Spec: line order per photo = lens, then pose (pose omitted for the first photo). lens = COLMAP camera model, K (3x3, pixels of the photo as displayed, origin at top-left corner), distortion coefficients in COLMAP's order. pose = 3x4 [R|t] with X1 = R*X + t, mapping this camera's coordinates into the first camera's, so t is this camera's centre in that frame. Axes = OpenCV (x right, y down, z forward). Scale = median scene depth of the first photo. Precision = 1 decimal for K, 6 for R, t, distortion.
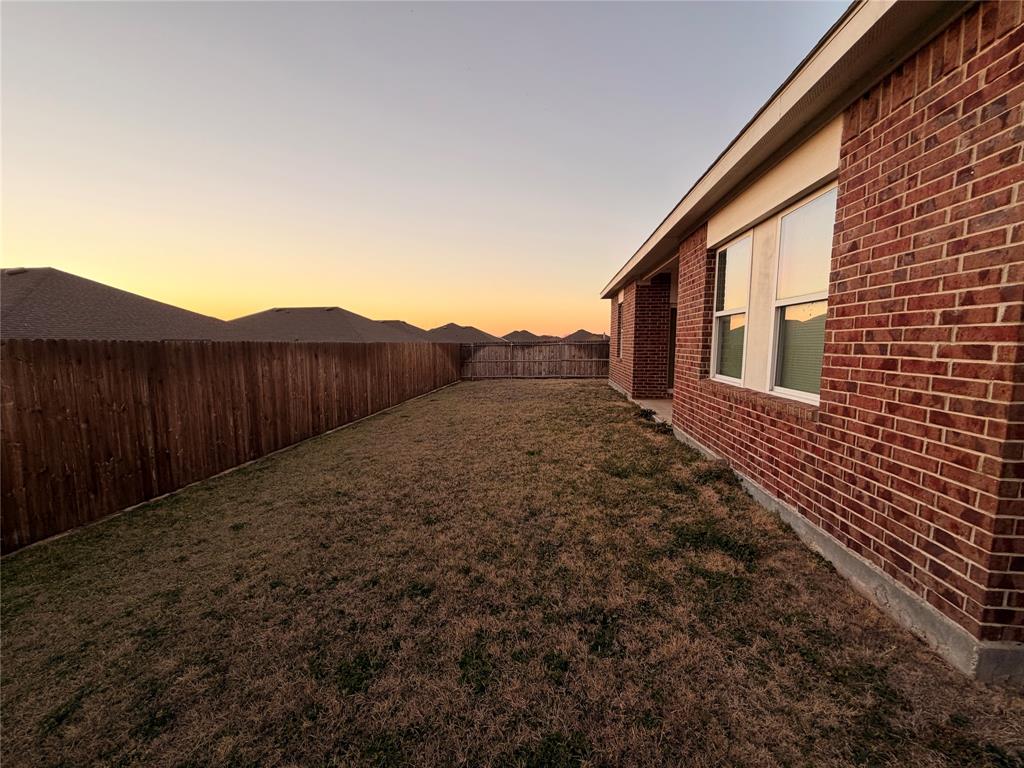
lens RADIAL K [[410.5, 0, 512.0], [0, 410.5, 385.6], [0, 0, 1]] dist [0.000245, 0.000102]
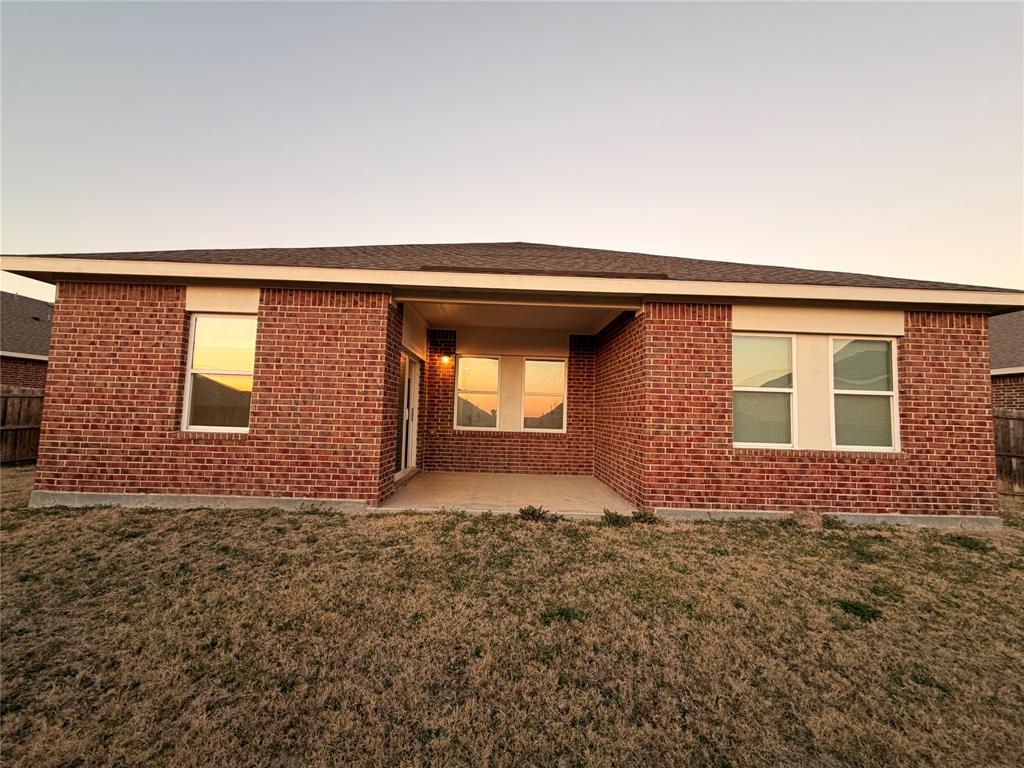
lens RADIAL K [[410.5, 0, 507.4], [0, 410.5, 396.9], [0, 0, 1]] dist [0.000245, 0.000102]
pose [[-0.128872, 0.067494, 0.989362, -1.166940], [0.075141, 0.995478, -0.058124, -0.293079], [-0.988810, 0.066851, -0.133361, 3.884202]]
